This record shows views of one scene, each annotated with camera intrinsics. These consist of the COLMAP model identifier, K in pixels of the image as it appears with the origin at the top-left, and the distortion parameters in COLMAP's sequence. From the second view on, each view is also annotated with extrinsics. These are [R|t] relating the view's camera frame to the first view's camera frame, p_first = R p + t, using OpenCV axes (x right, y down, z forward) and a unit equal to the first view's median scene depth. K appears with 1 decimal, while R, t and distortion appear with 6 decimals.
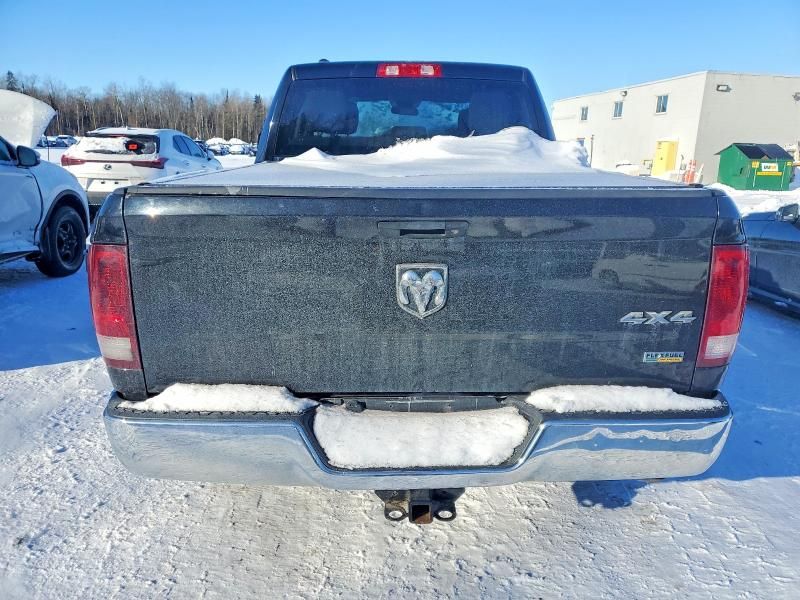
lens RADIAL K [[661.5, 0, 400.0], [0, 661.5, 300.0], [0, 0, 1]] dist [0.036650, 0.003690]
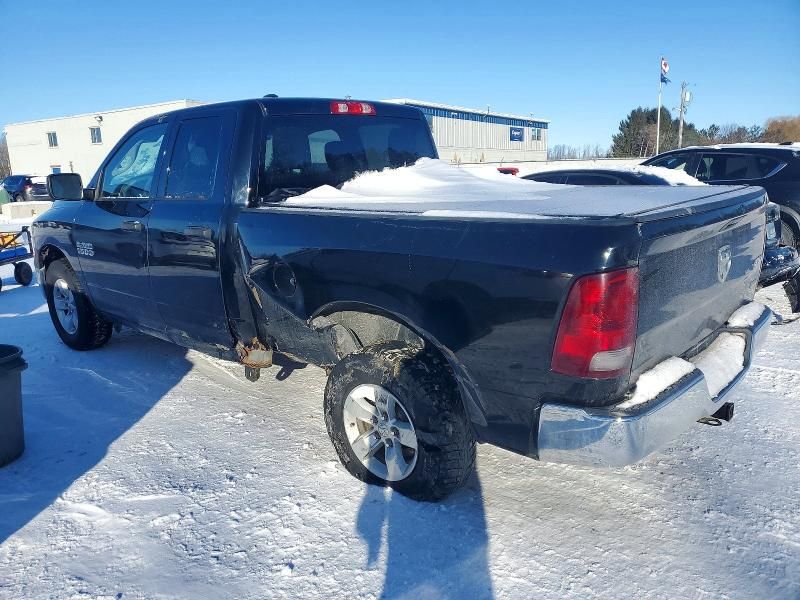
lens RADIAL K [[661.5, 0, 400.0], [0, 661.5, 300.0], [0, 0, 1]] dist [0.036650, 0.003690]
pose [[0.659715, -0.194554, 0.725896, -0.773496], [0.218175, 0.973891, 0.062738, -0.094360], [-0.719149, 0.116983, 0.684938, 0.247106]]
